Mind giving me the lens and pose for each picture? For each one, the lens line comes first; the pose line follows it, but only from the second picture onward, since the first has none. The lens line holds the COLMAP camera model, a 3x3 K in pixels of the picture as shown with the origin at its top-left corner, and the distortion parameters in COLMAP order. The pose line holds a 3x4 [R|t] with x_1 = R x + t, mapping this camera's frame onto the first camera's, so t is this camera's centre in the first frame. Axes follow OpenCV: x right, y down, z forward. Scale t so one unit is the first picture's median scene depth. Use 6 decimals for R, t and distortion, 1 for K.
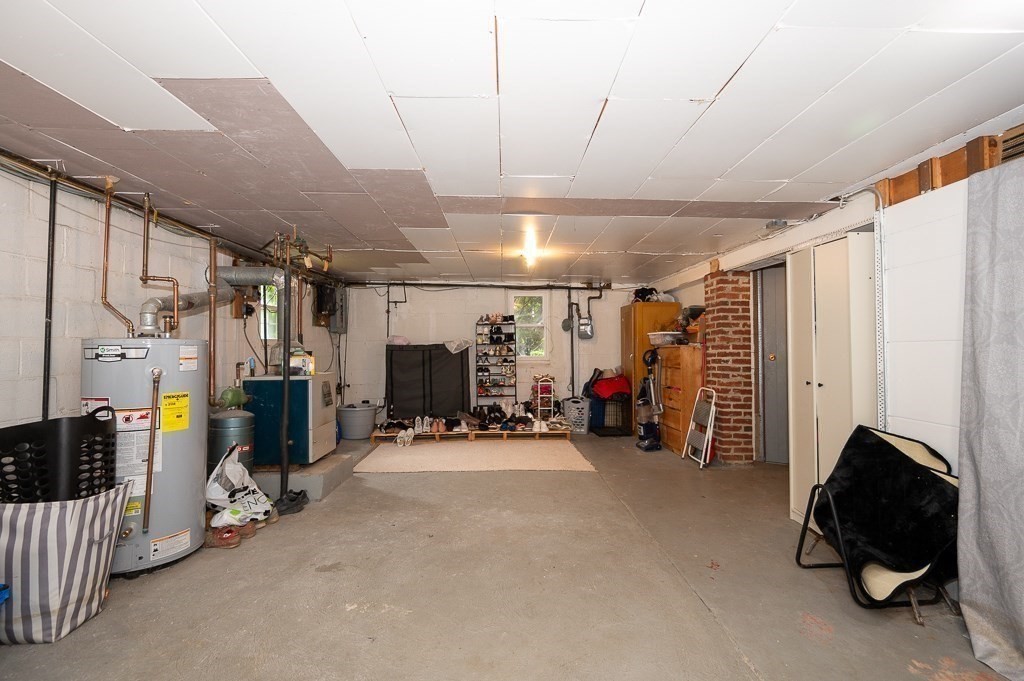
lens RADIAL K [[470.5, 0, 500.4], [0, 470.5, 341.6], [0, 0, 1]] dist [0.001784, 0.000256]
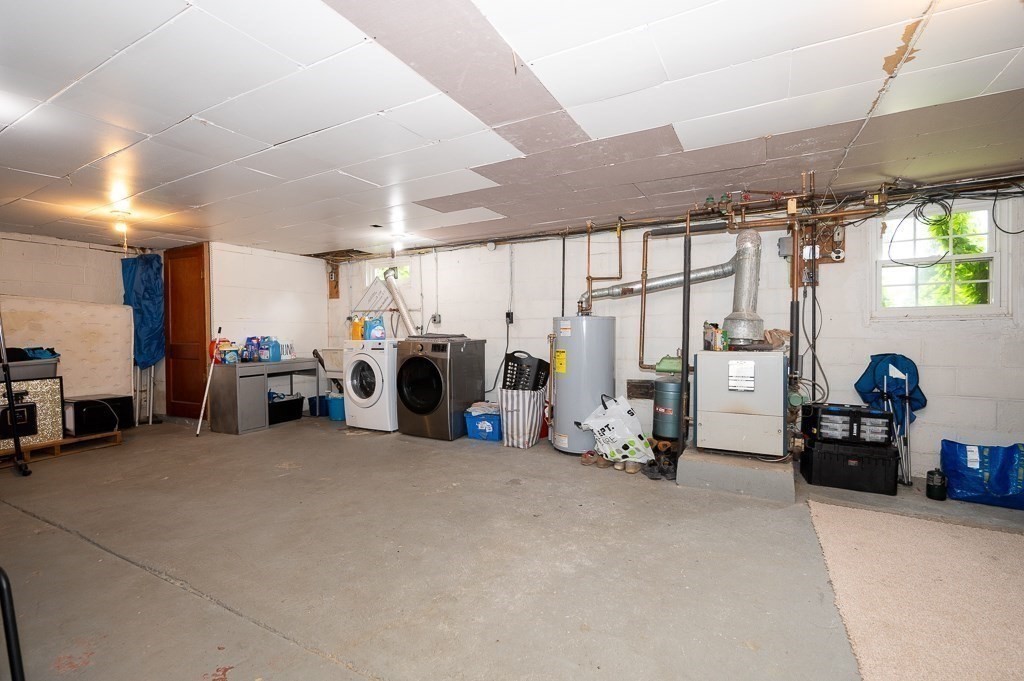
lens RADIAL K [[450.6, 0, 506.8], [0, 450.6, 336.5], [0, 0, 1]] dist [0.001302, 0.000413]
pose [[-0.485353, 0.019805, -0.874094, 0.678593], [0.015918, 0.999778, 0.013814, 0.036059], [0.874173, -0.007209, -0.485561, 1.406453]]
